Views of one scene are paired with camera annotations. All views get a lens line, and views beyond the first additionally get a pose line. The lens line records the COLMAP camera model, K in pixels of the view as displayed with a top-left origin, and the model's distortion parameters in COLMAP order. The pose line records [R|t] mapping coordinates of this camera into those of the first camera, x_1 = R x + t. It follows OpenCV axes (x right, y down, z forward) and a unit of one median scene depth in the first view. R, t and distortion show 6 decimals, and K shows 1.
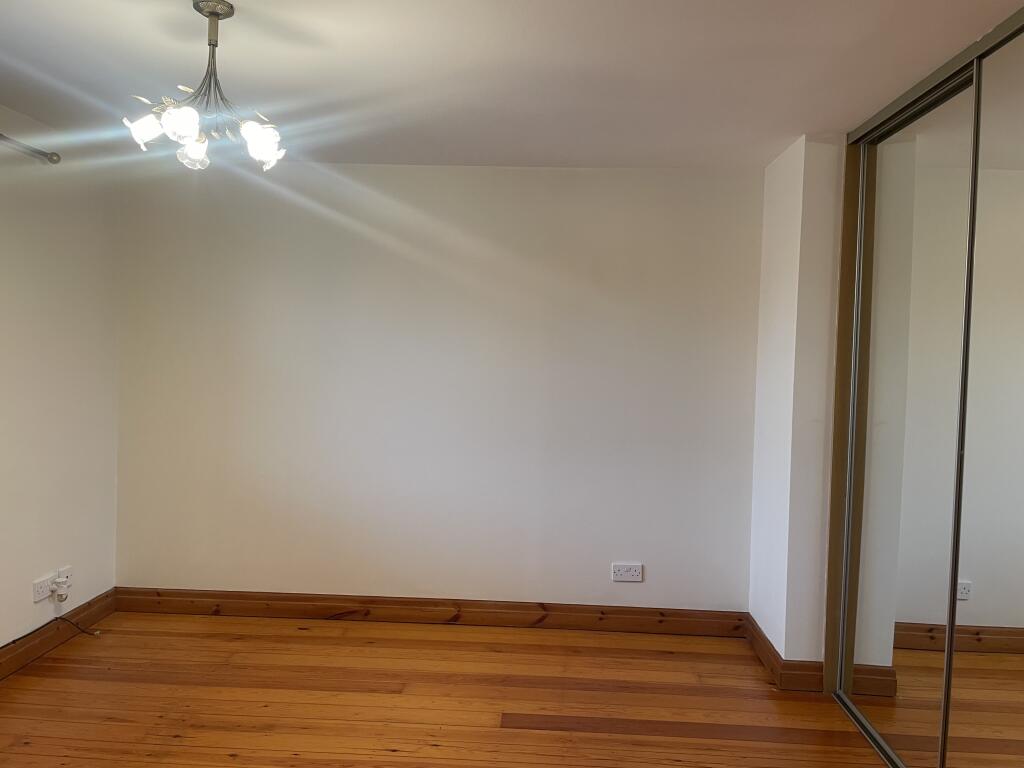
lens RADIAL K [[759.6, 0, 504.3], [0, 759.6, 379.1], [0, 0, 1]] dist [0.099132, -0.121860]
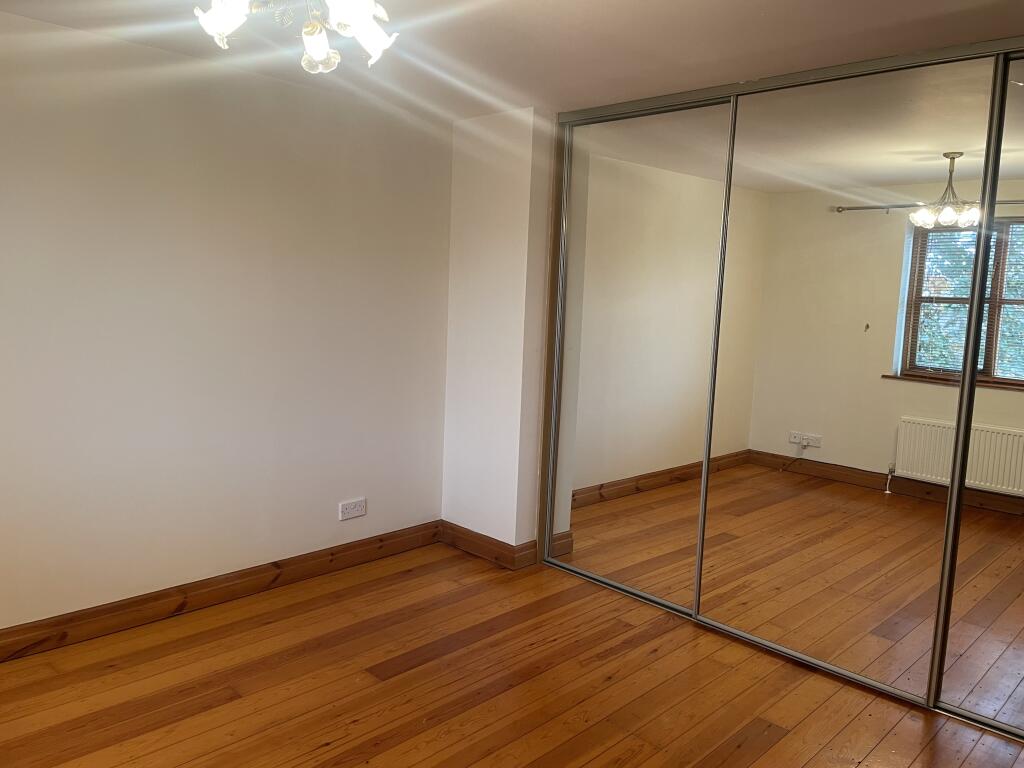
lens RADIAL K [[759.6, 0, 504.3], [0, 759.6, 379.1], [0, 0, 1]] dist [0.099132, -0.121860]
pose [[0.667587, -0.085180, 0.739643, -0.456784], [0.010732, 0.994432, 0.104835, -0.021372], [-0.744455, -0.062049, 0.664784, 0.203959]]
